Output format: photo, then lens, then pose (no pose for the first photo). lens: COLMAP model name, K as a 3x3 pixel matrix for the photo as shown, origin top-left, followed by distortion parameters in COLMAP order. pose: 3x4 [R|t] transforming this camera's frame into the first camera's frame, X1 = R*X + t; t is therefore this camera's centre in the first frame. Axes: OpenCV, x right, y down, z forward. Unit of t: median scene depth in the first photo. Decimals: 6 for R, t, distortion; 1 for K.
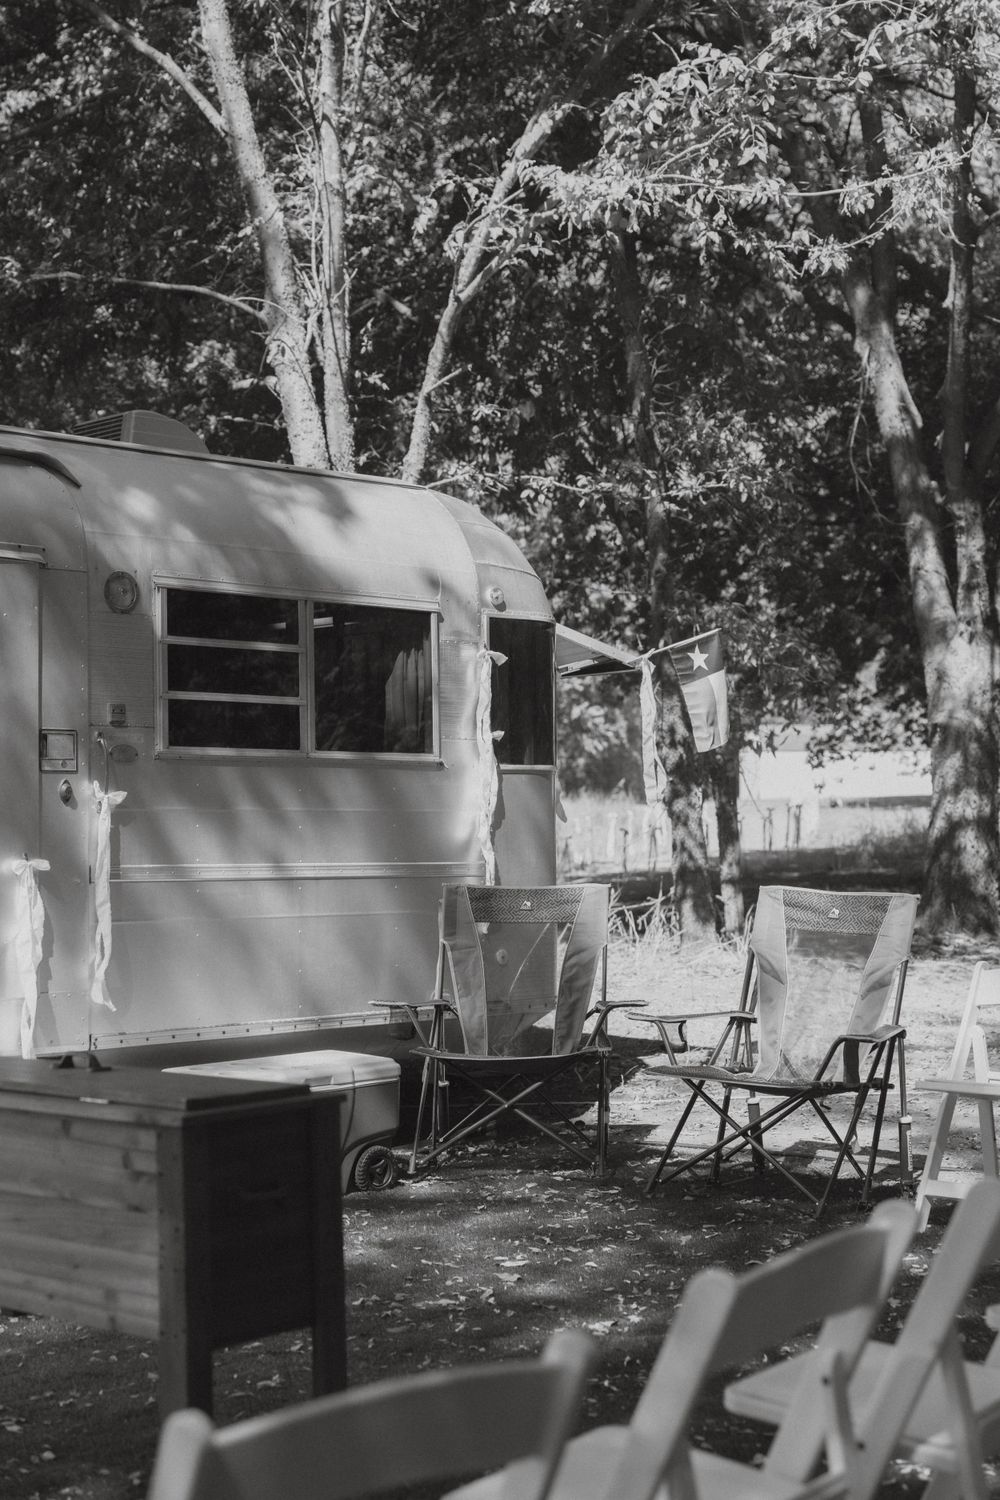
lens RADIAL K [[2344.8, 0, 500.3], [0, 2344.8, 749.8], [0, 0, 1]] dist [-0.000428, 0.000000]
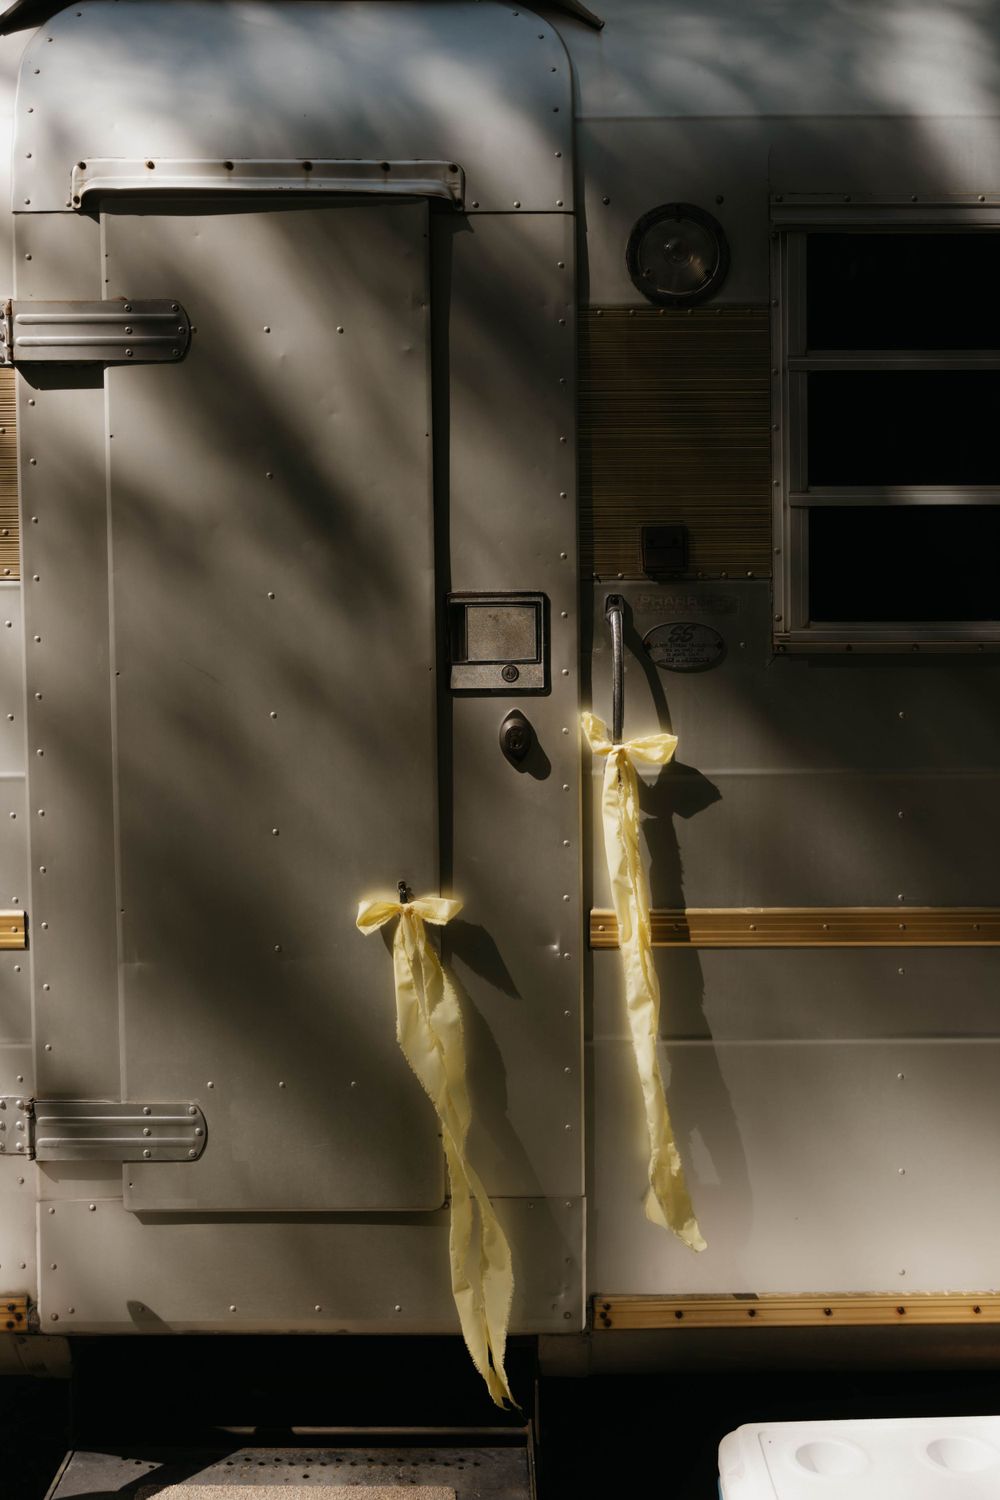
lens RADIAL K [[1417.0, 0, 499.6], [0, 1417.0, 753.5], [0, 0, 1]] dist [-0.006242, 0.000000]
pose [[0.720737, 0.030804, -0.692524, -0.008346], [0.028695, 0.996830, 0.074204, 0.001286], [0.692615, -0.073353, 0.717568, 0.807632]]
